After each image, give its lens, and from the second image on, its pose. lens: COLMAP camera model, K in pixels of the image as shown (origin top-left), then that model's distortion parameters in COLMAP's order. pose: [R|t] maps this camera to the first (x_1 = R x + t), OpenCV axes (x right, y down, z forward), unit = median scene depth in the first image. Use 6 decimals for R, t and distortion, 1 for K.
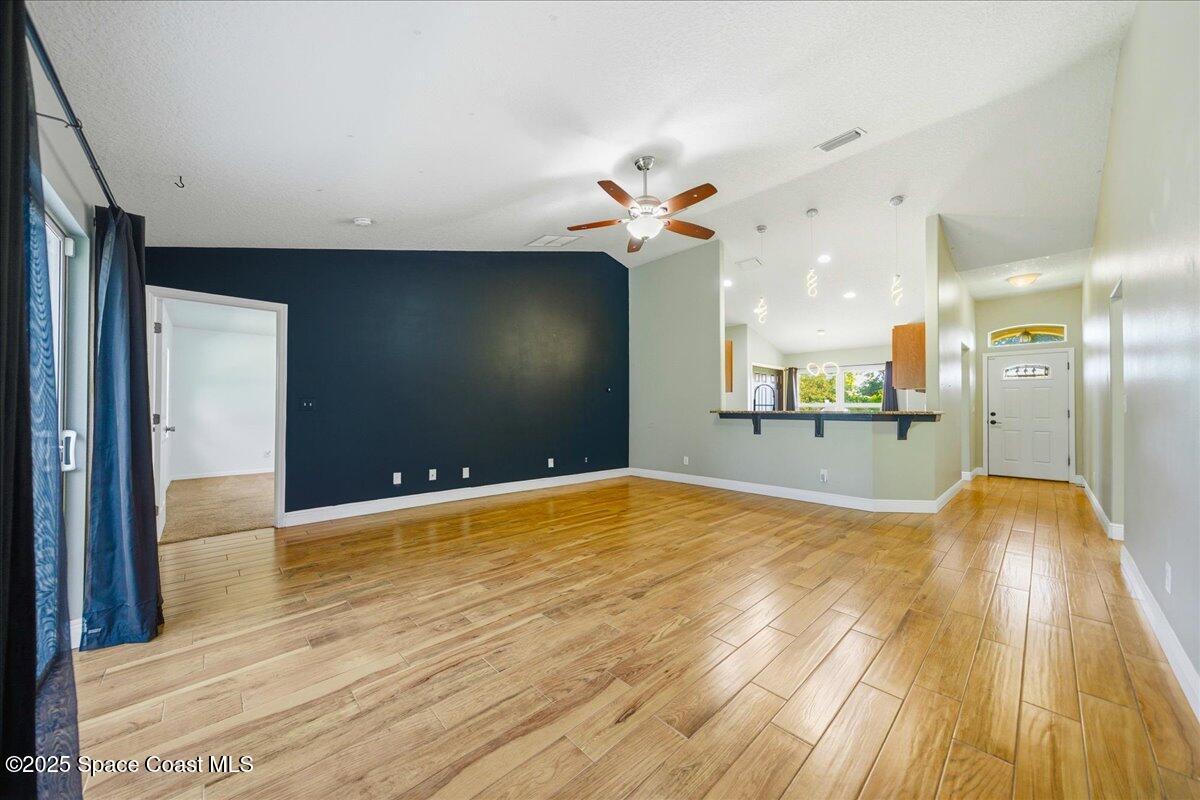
lens RADIAL K [[419.6, 0, 588.9], [0, 419.6, 399.7], [0, 0, 1]] dist [-0.000810, 0.000019]
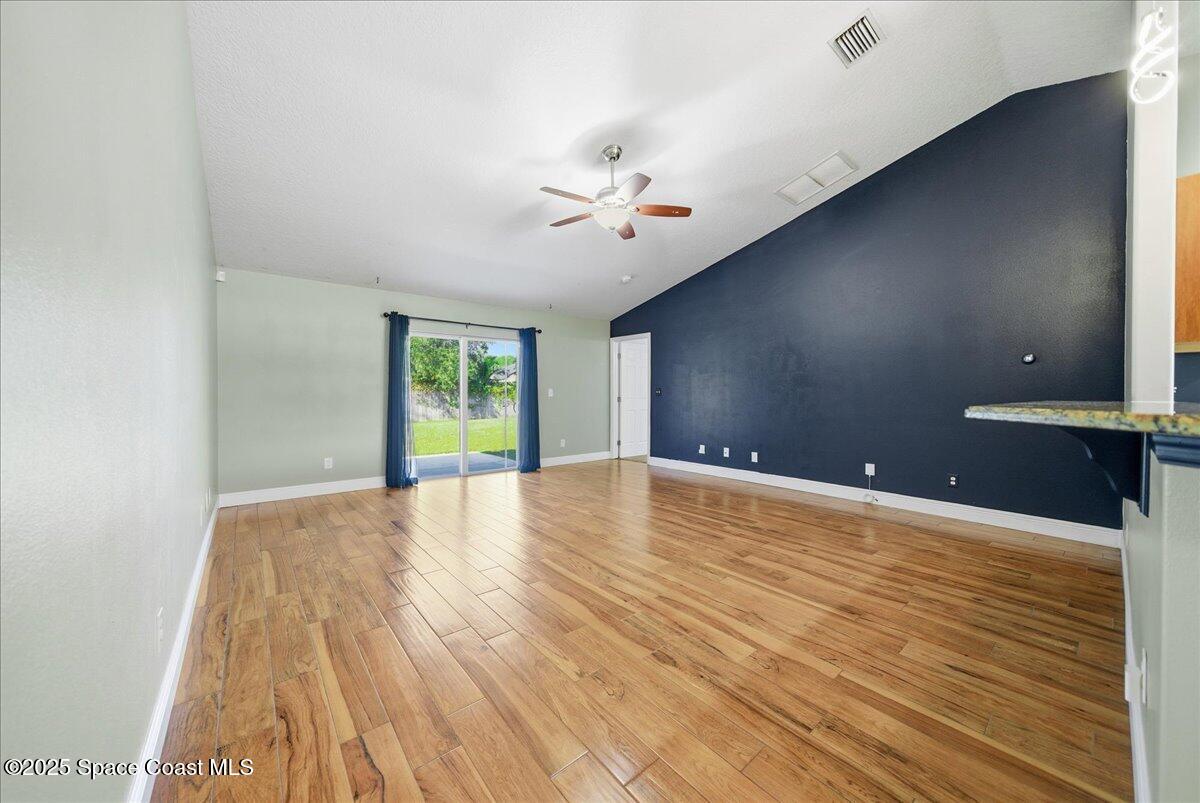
lens RADIAL K [[419.6, 0, 588.9], [0, 419.6, 401.2], [0, 0, 1]] dist [-0.000810, 0.000019]
pose [[-0.059133, 0.011772, -0.998181, 0.970523], [0.025729, 0.999616, 0.010265, 0.021457], [0.997918, -0.025076, -0.059413, 0.848537]]
